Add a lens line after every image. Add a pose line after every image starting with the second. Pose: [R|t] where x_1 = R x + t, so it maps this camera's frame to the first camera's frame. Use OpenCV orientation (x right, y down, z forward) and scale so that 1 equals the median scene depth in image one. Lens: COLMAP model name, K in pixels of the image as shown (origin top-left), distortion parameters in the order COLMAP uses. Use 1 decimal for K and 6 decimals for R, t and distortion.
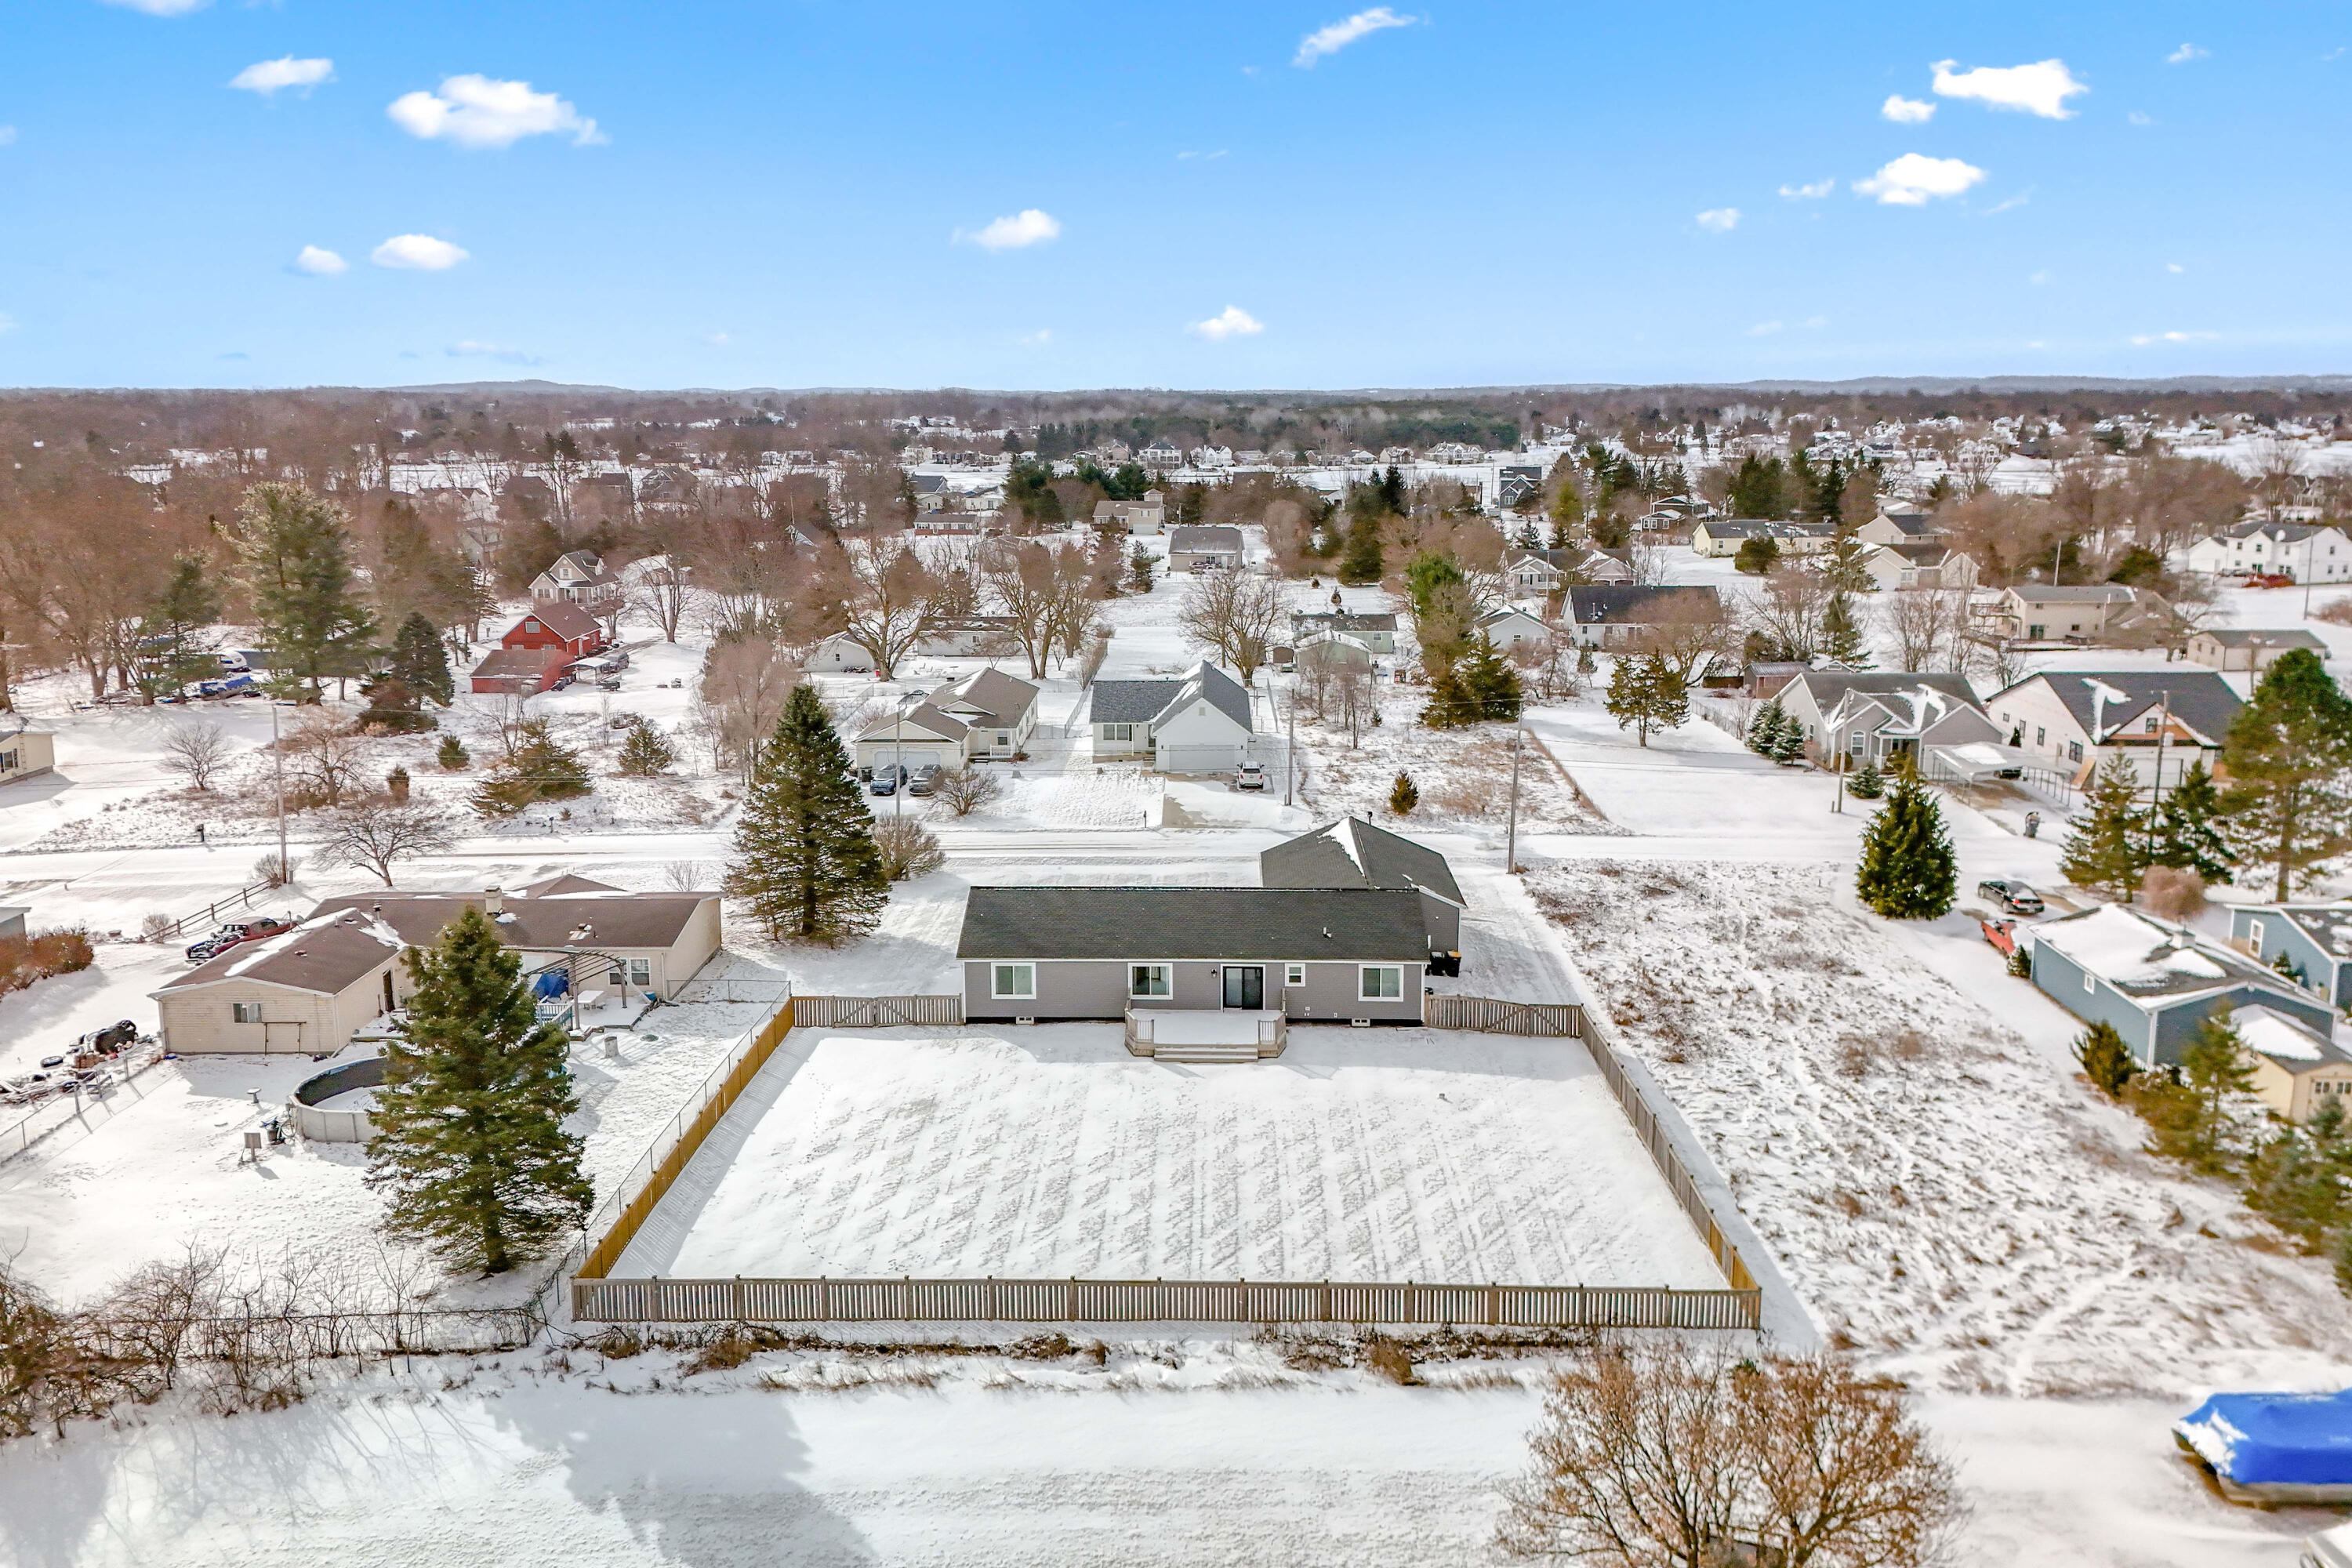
lens RADIAL K [[1717.8, 0, 1180.3], [0, 1717.8, 701.5], [0, 0, 1]] dist [0.098207, -0.089154]
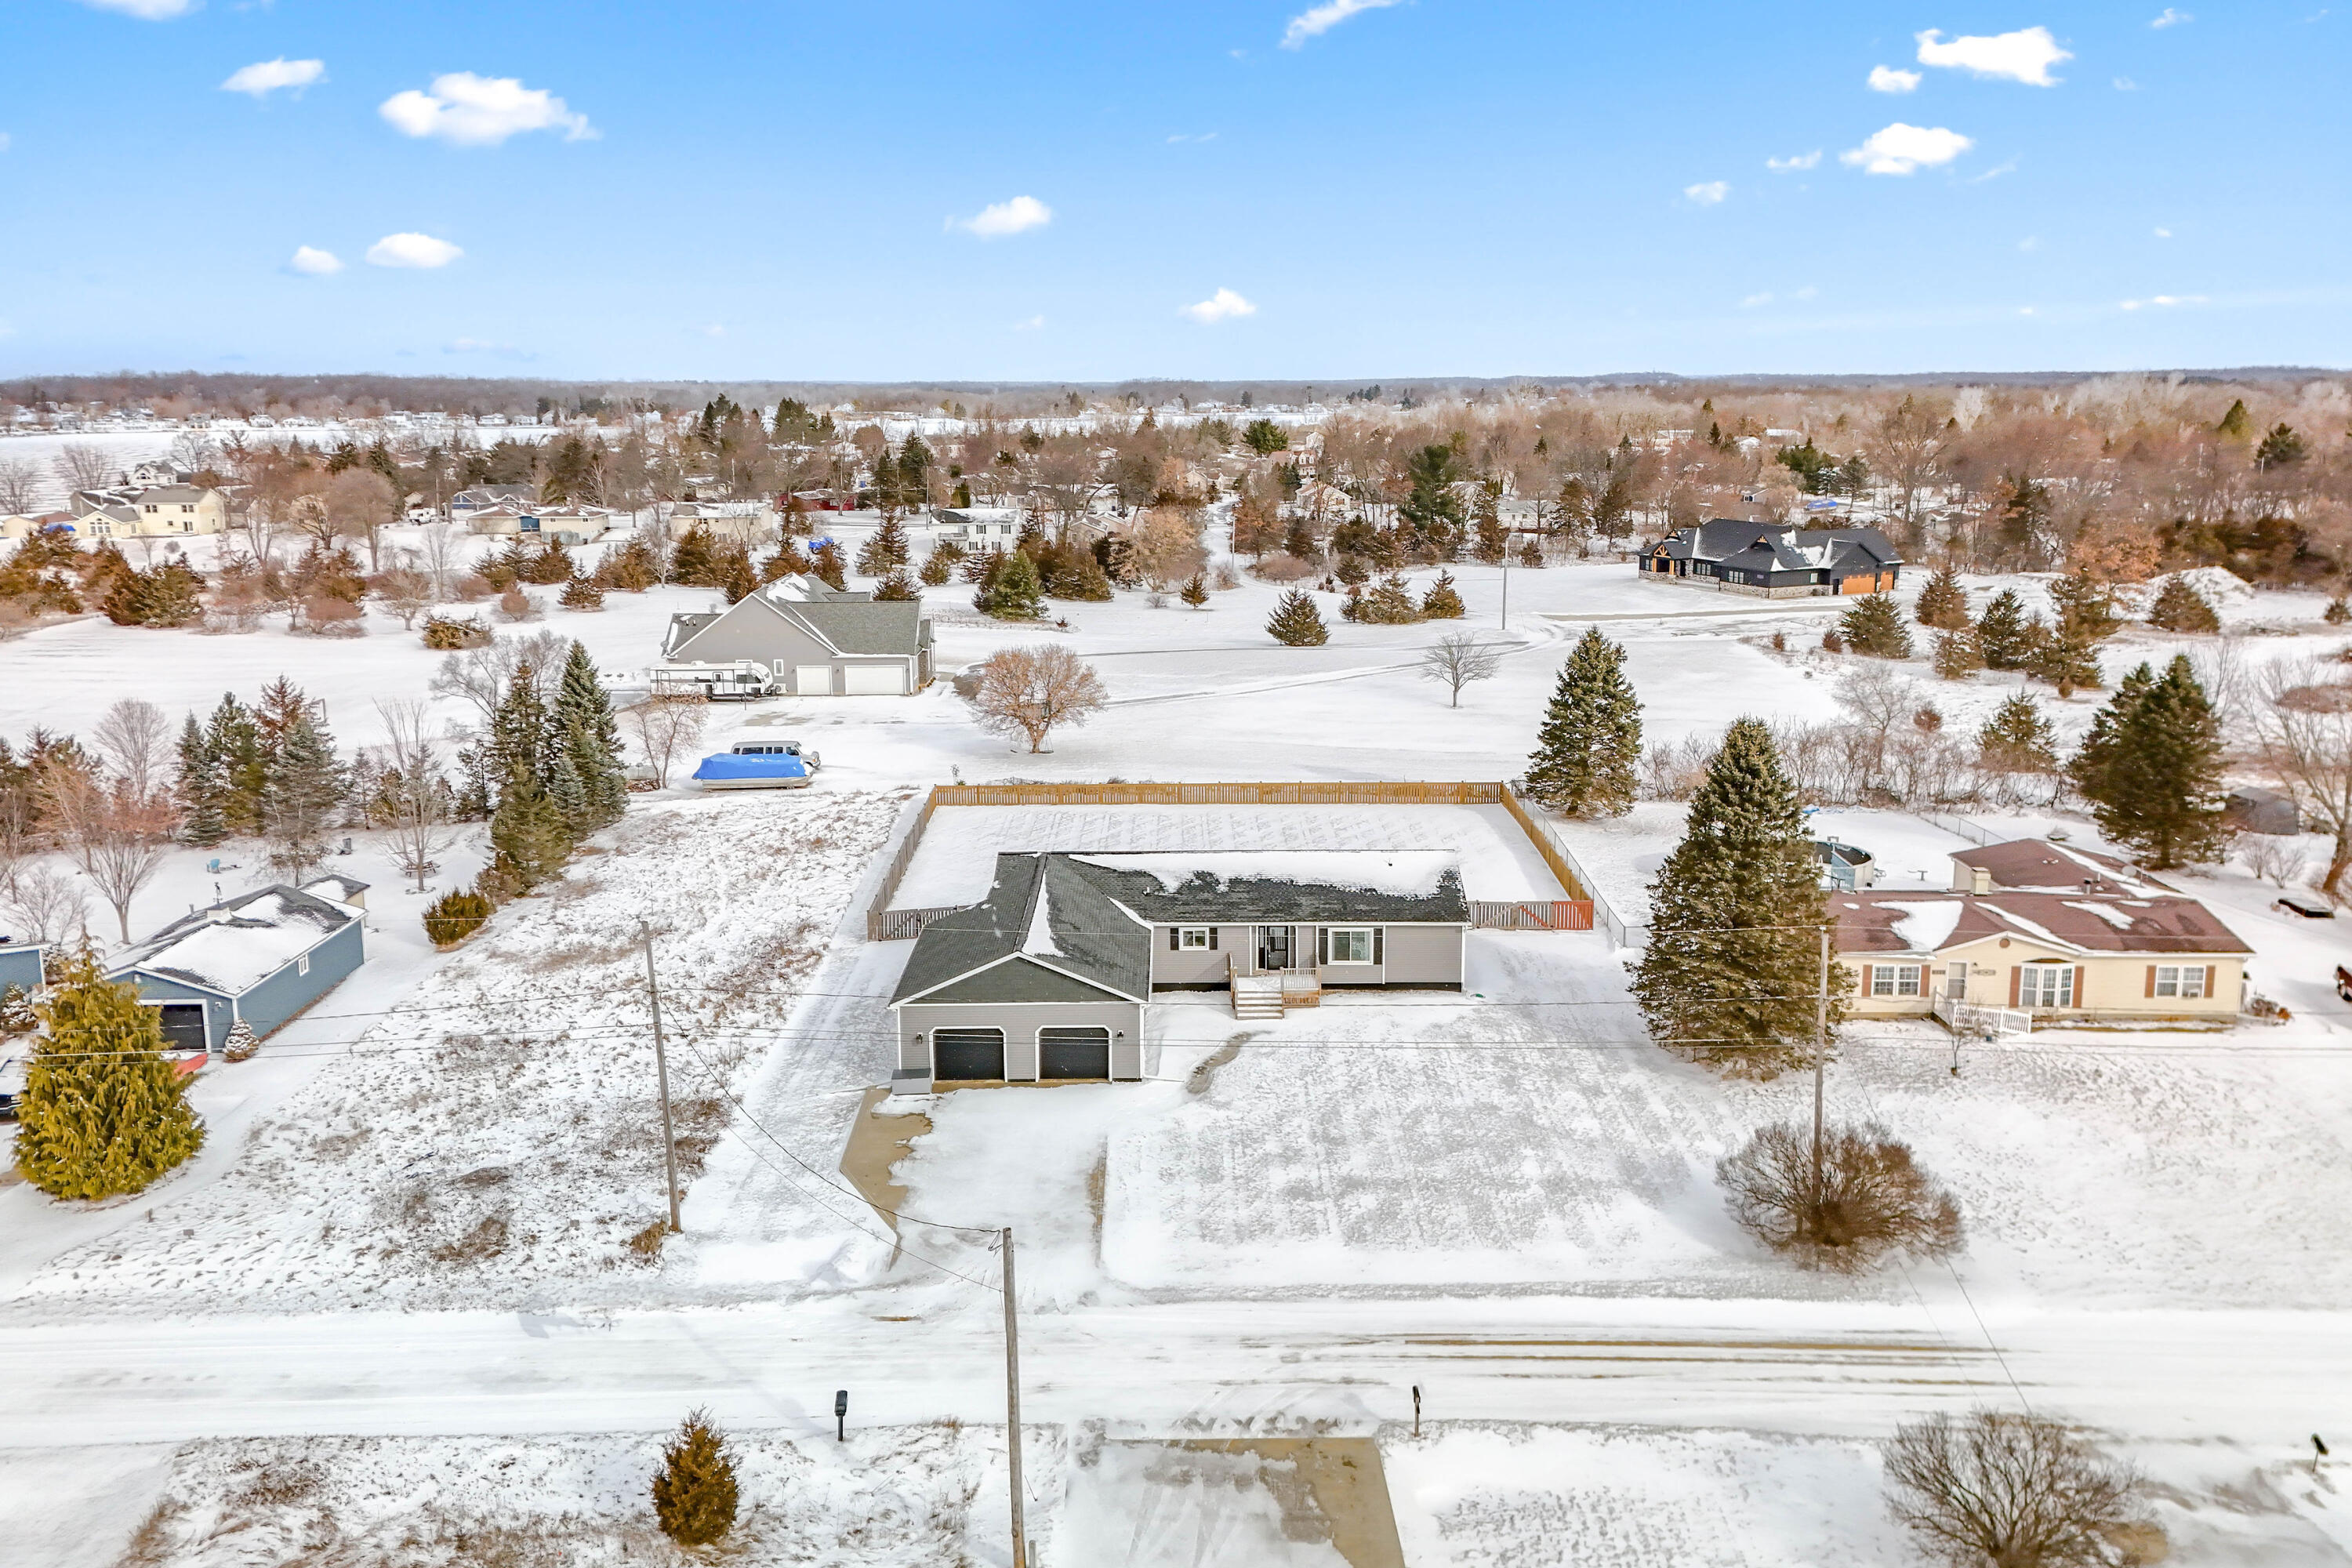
lens RADIAL K [[1717.8, 0, 1180.3], [0, 1717.8, 701.5], [0, 0, 1]] dist [0.098207, -0.089154]
pose [[-0.999362, 0.011671, -0.033756, 0.056053], [-0.001030, 0.935292, 0.353876, -0.276846], [0.035702, 0.353685, -0.934683, 1.622538]]
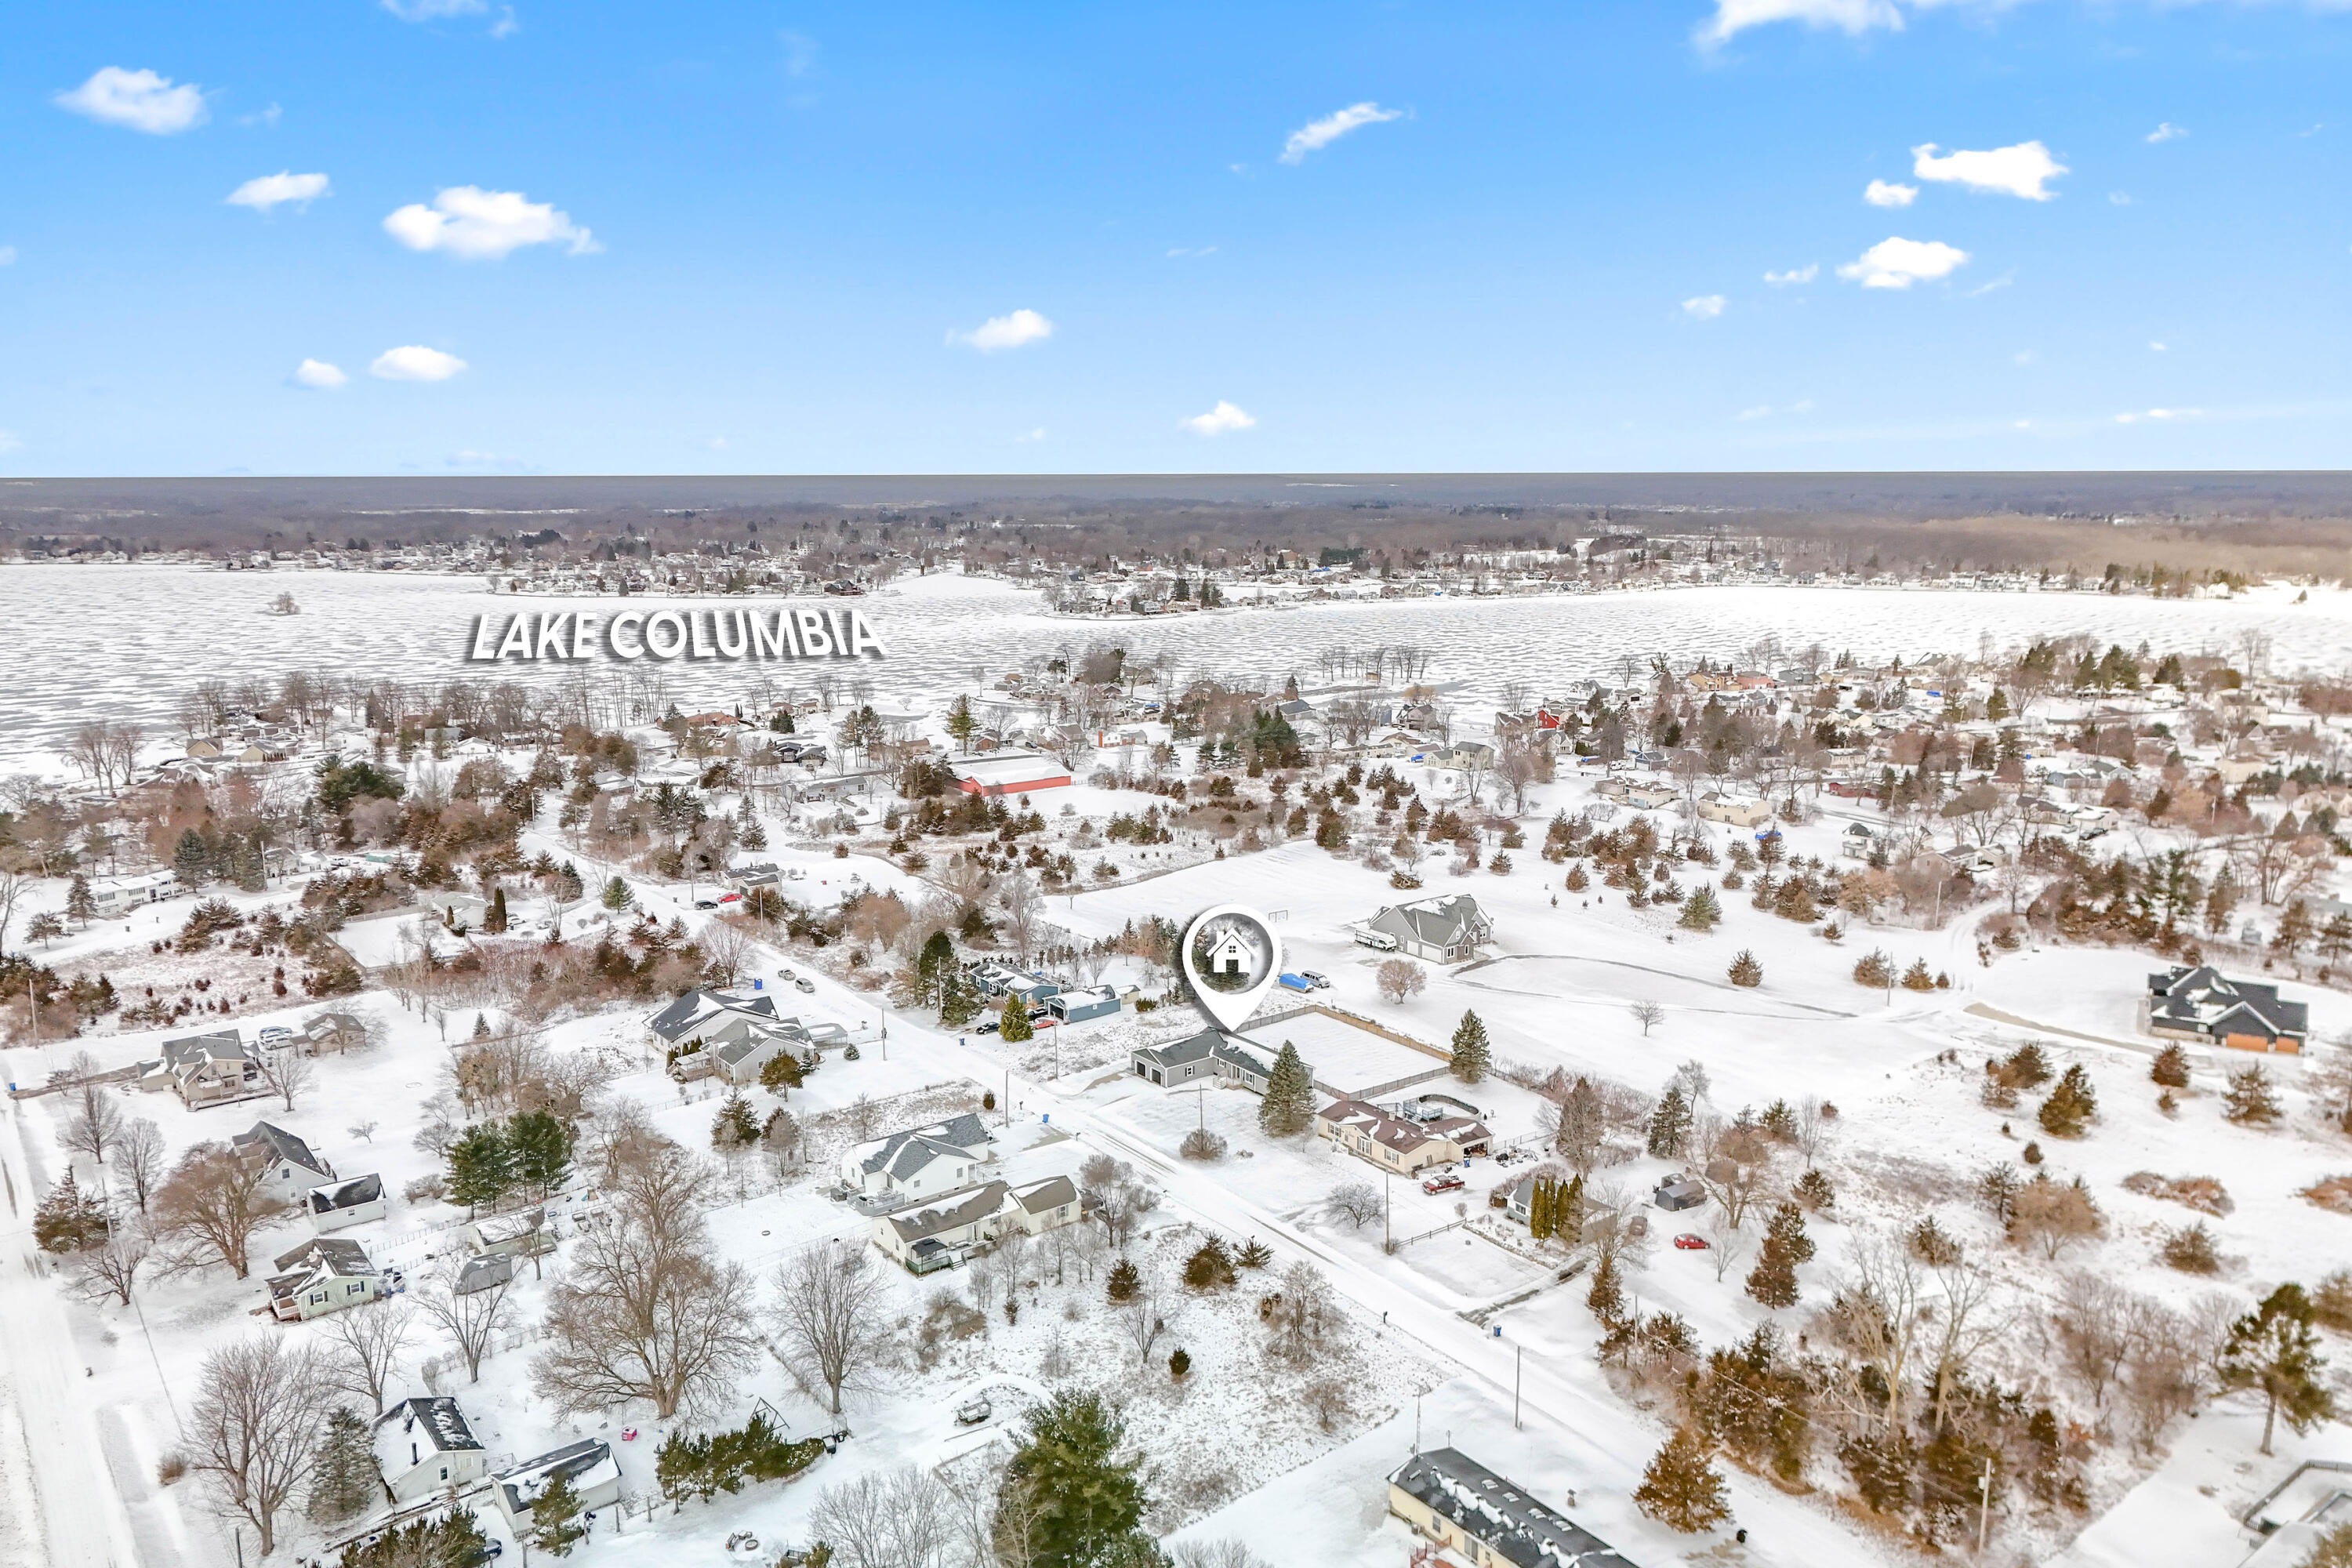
lens RADIAL K [[1717.8, 0, 1180.3], [0, 1717.8, 701.5], [0, 0, 1]] dist [0.098207, -0.089154]
pose [[-0.625810, -0.104880, 0.772892, -2.095033], [0.136220, 0.960992, 0.240702, -1.170101], [-0.767988, 0.255917, -0.587112, 2.498072]]
